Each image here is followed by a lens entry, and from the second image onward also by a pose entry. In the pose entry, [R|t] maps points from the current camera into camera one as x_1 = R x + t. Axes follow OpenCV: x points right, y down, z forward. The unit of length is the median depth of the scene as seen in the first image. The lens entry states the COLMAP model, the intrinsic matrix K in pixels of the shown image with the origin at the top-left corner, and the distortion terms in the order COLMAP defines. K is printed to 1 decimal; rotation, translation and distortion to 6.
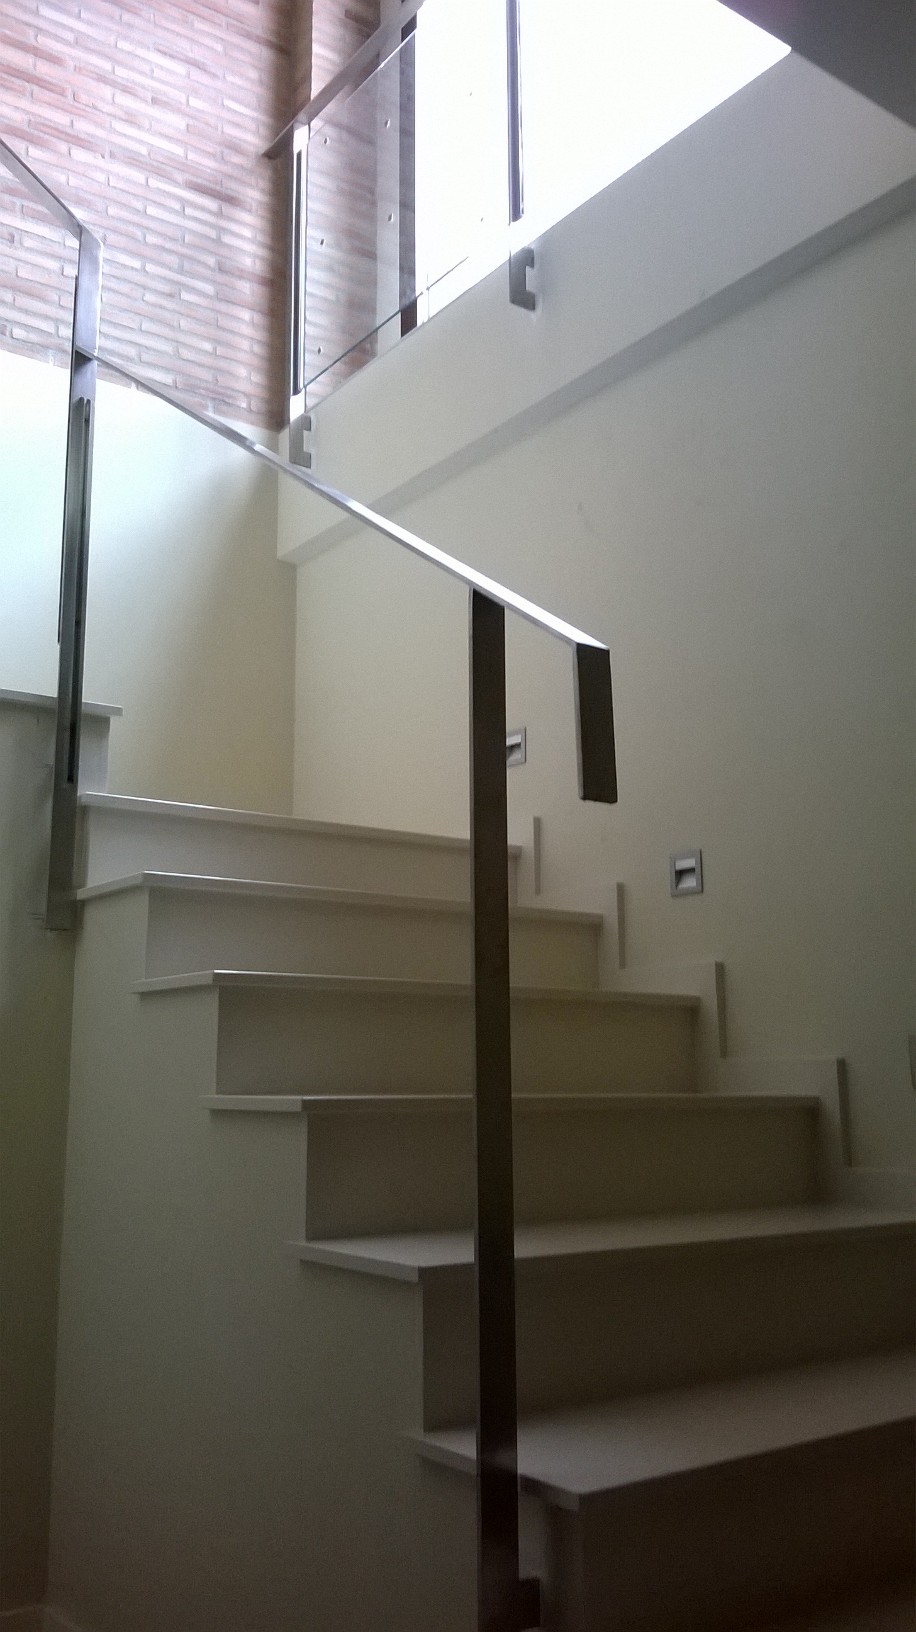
lens RADIAL K [[1409.8, 0, 469.6], [0, 1409.8, 821.2], [0, 0, 1]] dist [-0.006356, -0.093013]
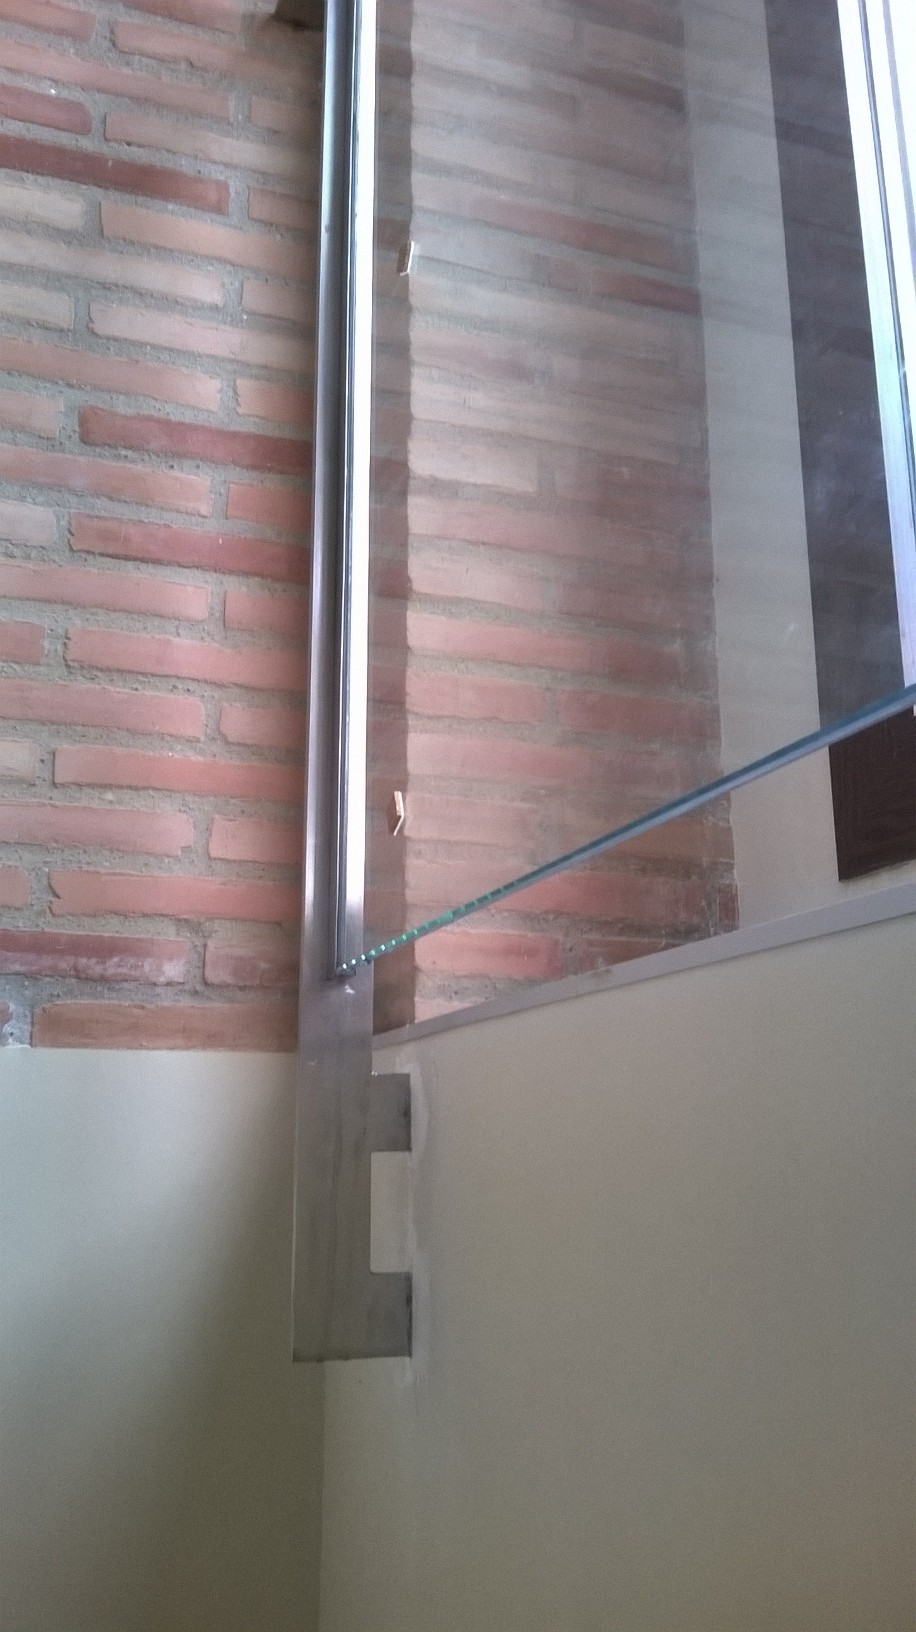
lens RADIAL K [[1409.8, 0, 442.2], [0, 1409.8, 818.1], [0, 0, 1]] dist [-0.006356, -0.093013]
pose [[0.955468, -0.061135, -0.288693, -0.043169], [0.041477, 0.996415, -0.073733, -0.296766], [0.292165, 0.058476, 0.954578, 0.764007]]
